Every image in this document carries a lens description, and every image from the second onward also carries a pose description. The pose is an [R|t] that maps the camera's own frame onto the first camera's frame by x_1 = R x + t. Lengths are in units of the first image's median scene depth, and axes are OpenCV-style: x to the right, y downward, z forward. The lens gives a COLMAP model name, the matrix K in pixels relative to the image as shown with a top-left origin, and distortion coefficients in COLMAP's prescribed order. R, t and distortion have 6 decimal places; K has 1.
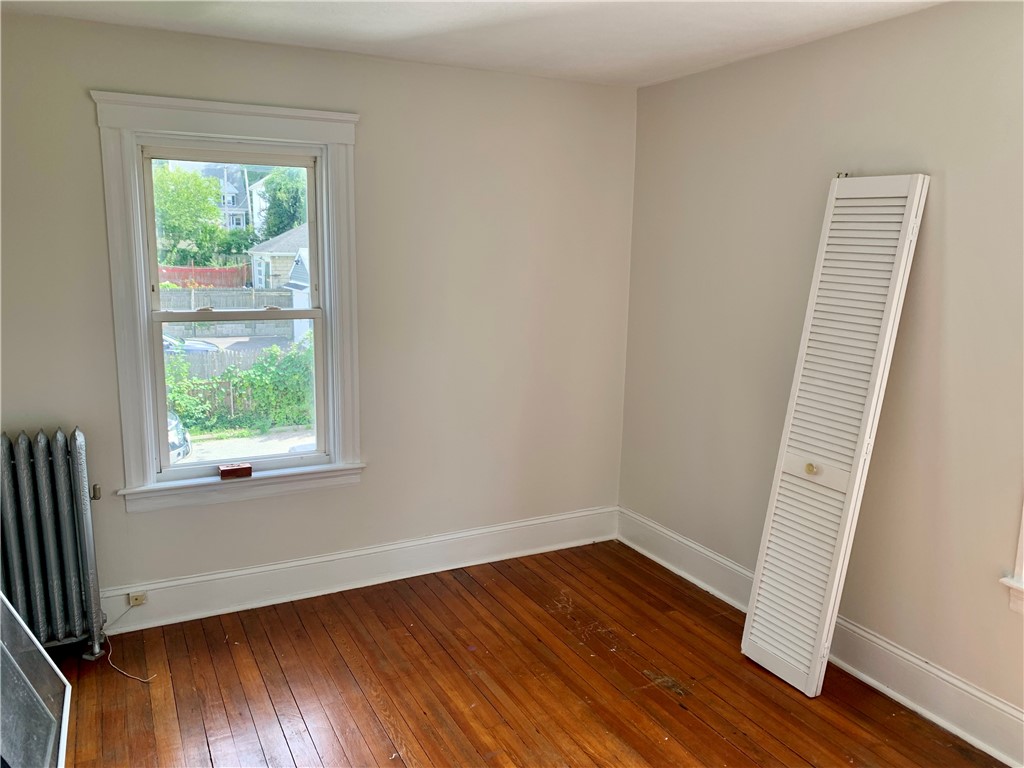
lens RADIAL K [[783.1, 0, 512.0], [0, 783.1, 384.0], [0, 0, 1]] dist [0.008845, -0.074951]
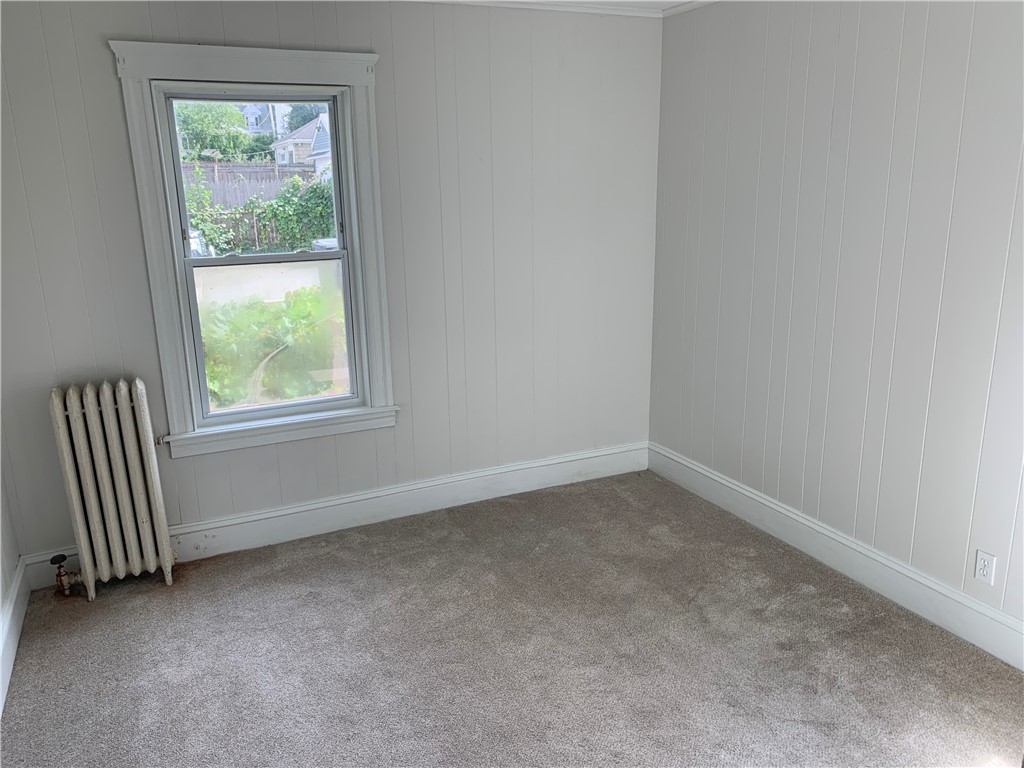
lens RADIAL K [[770.9, 0, 512.0], [0, 770.9, 384.0], [0, 0, 1]] dist [0.005758, 0.002987]
pose [[0.999045, -0.021382, -0.038094, -0.001350], [0.023866, 0.997536, 0.065970, 0.152702], [0.036590, -0.066816, 0.997094, 0.026464]]
